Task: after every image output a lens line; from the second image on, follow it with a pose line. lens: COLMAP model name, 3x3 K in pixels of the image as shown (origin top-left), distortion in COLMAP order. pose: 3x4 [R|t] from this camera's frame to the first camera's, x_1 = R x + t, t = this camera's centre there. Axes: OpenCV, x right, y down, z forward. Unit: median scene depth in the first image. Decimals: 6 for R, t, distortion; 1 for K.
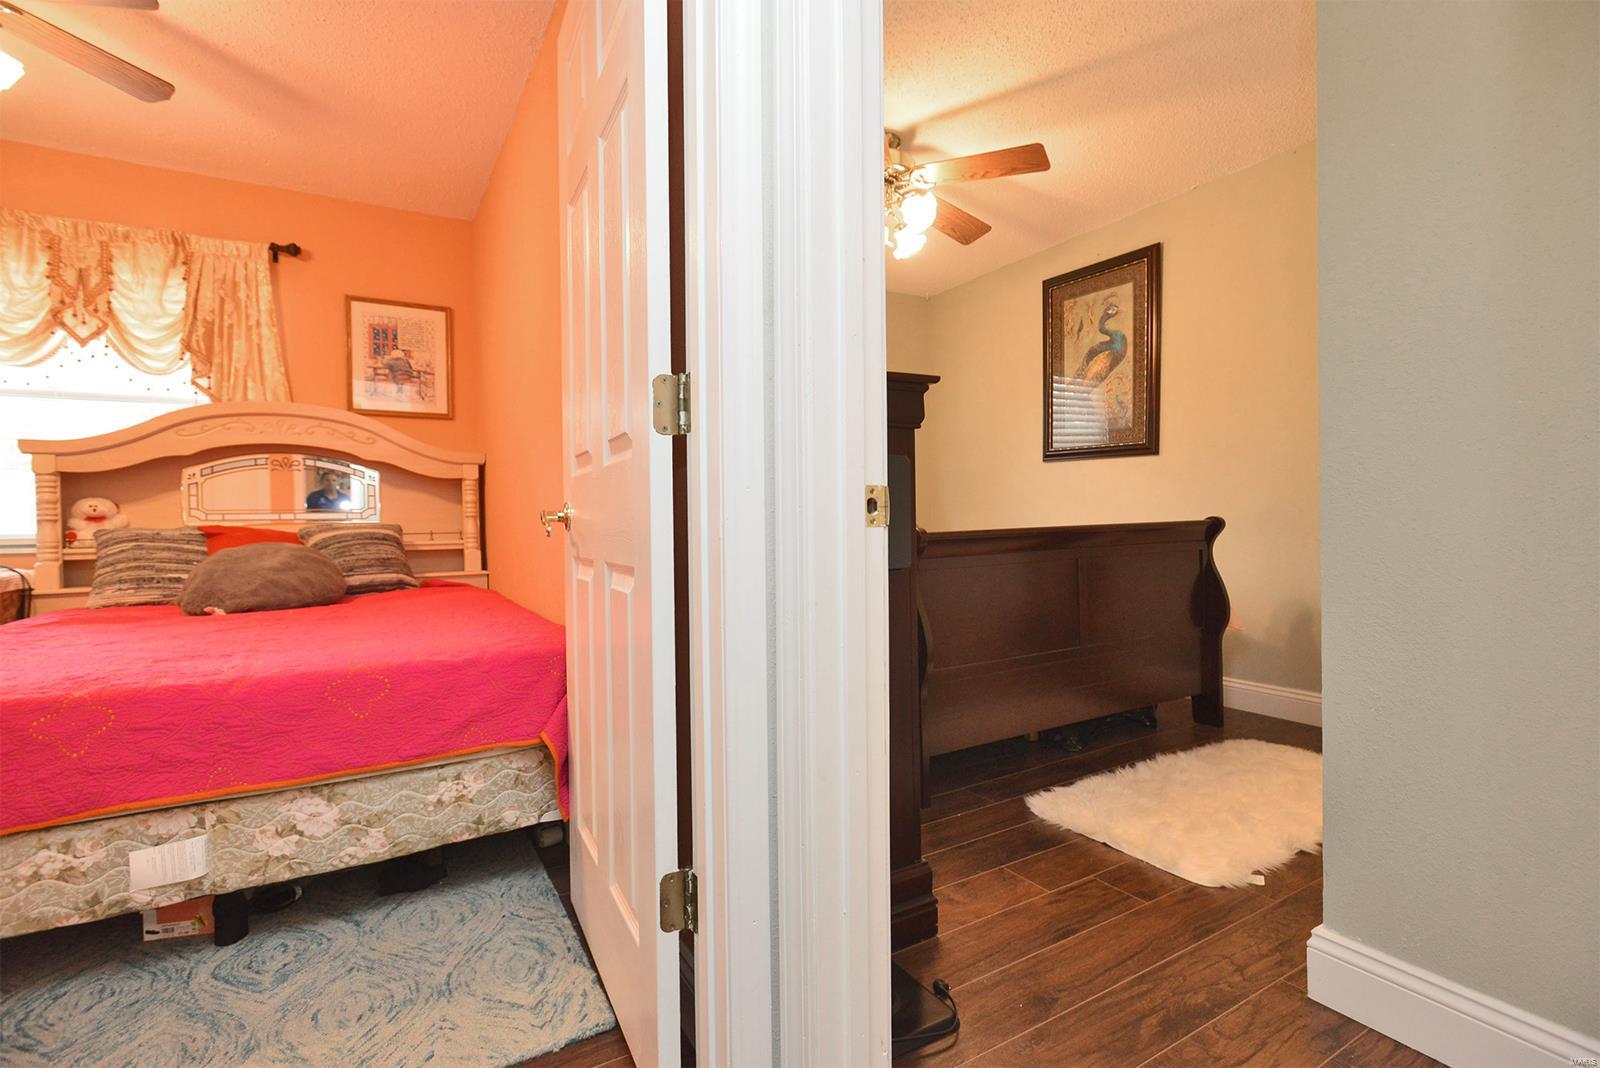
lens RADIAL K [[761.1, 0, 811.0], [0, 761.1, 538.6], [0, 0, 1]] dist [-0.045253, 0.013186]
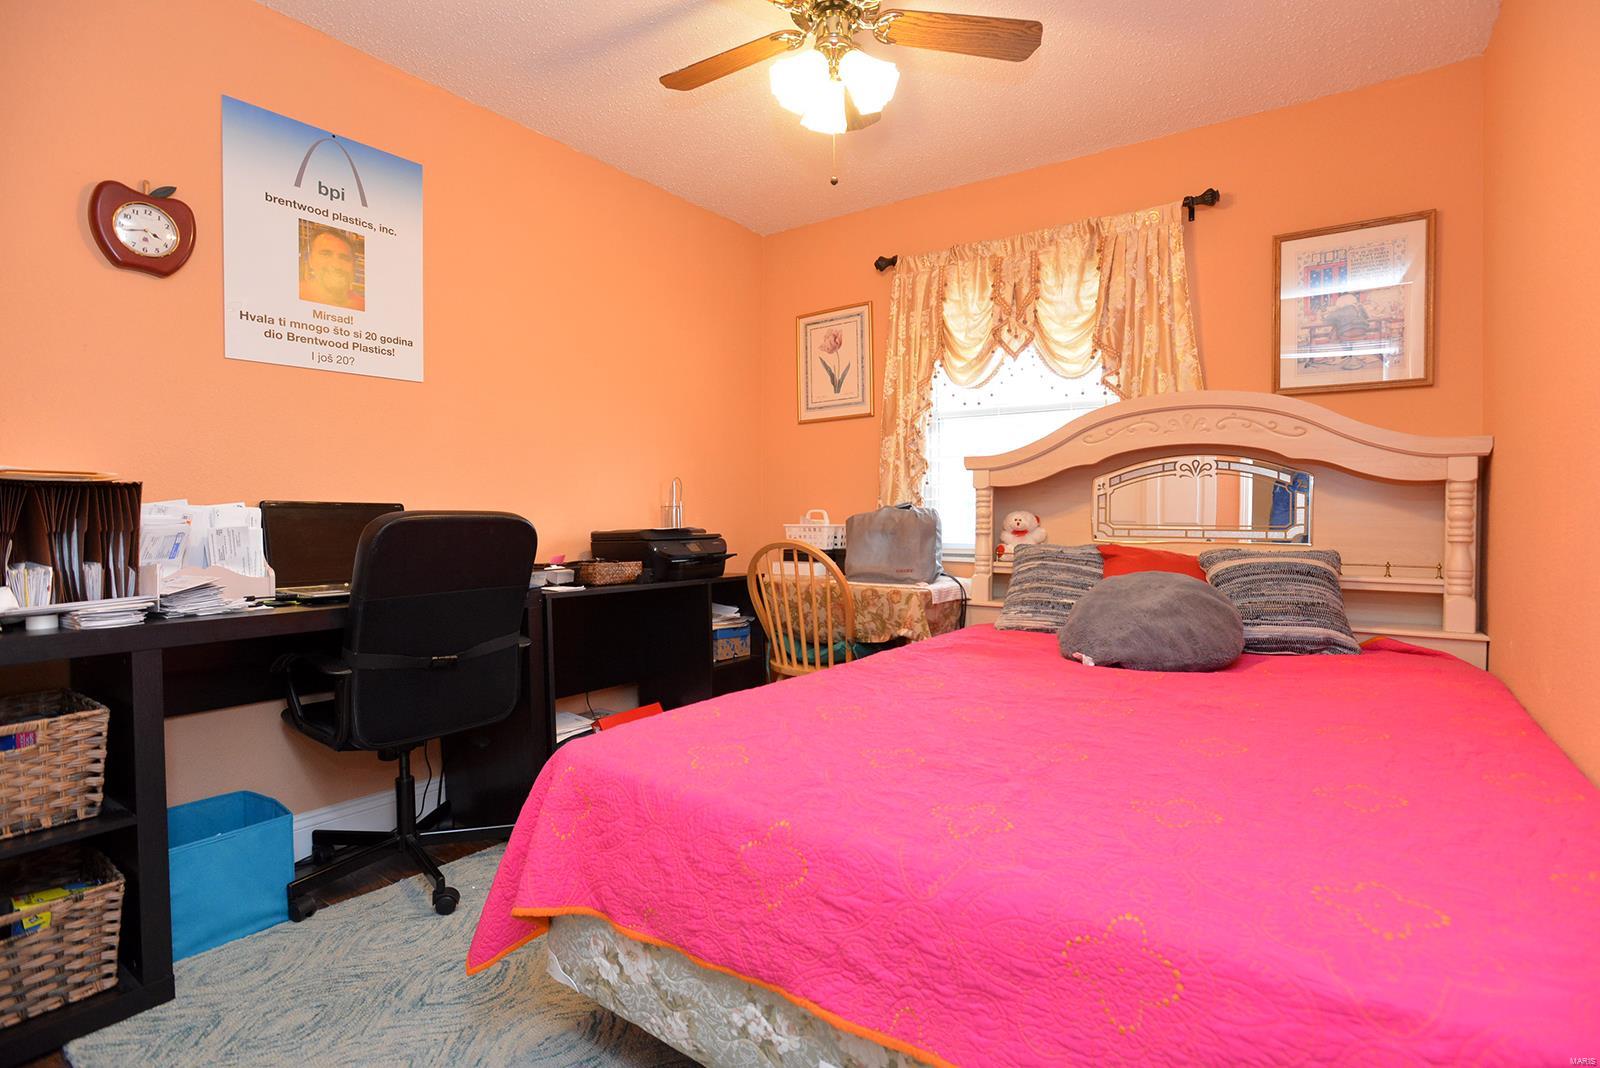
lens RADIAL K [[761.1, 0, 846.9], [0, 761.1, 537.2], [0, 0, 1]] dist [-0.045253, 0.013186]
pose [[0.428148, 0.038082, -0.902906, -0.132655], [-0.026921, 0.999206, 0.029378, -0.040680], [0.903308, 0.011730, 0.428833, 0.322104]]
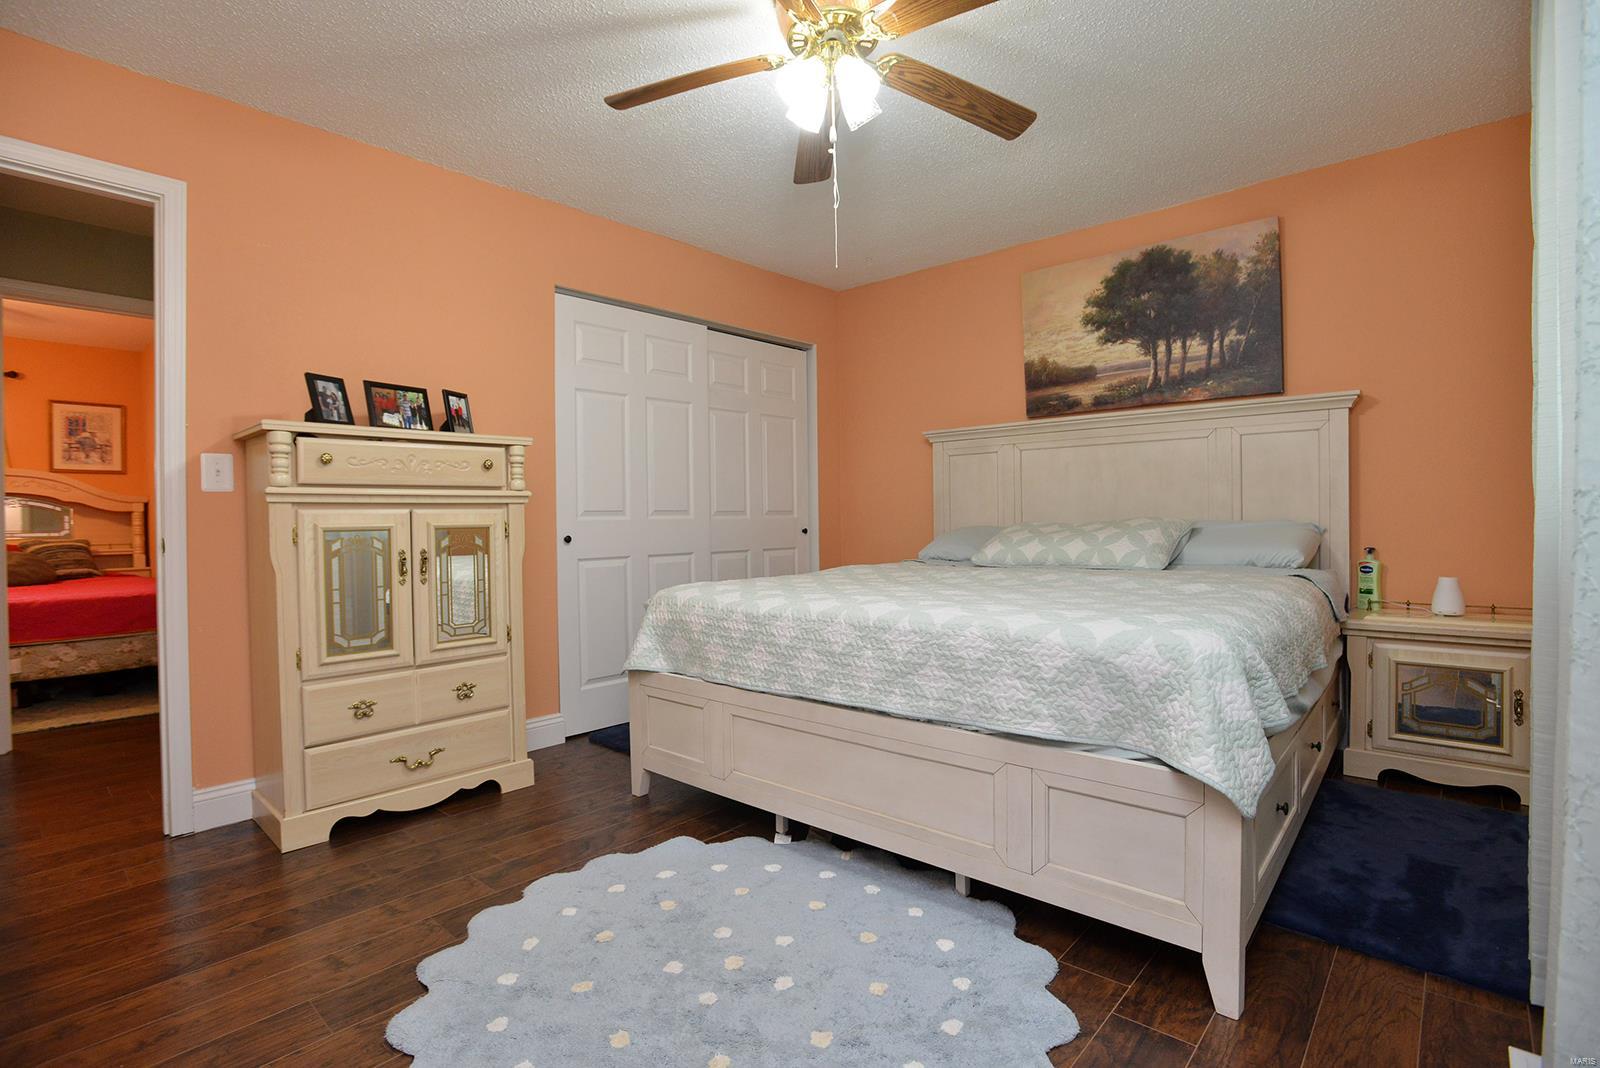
lens RADIAL K [[761.1, 0, 759.9], [0, 761.1, 526.9], [0, 0, 1]] dist [-0.045253, 0.013186]
pose [[0.963094, -0.006088, 0.269095, 0.462828], [0.012075, 0.999715, -0.020600, 0.004932], [-0.268893, 0.023089, 0.962893, -1.017263]]
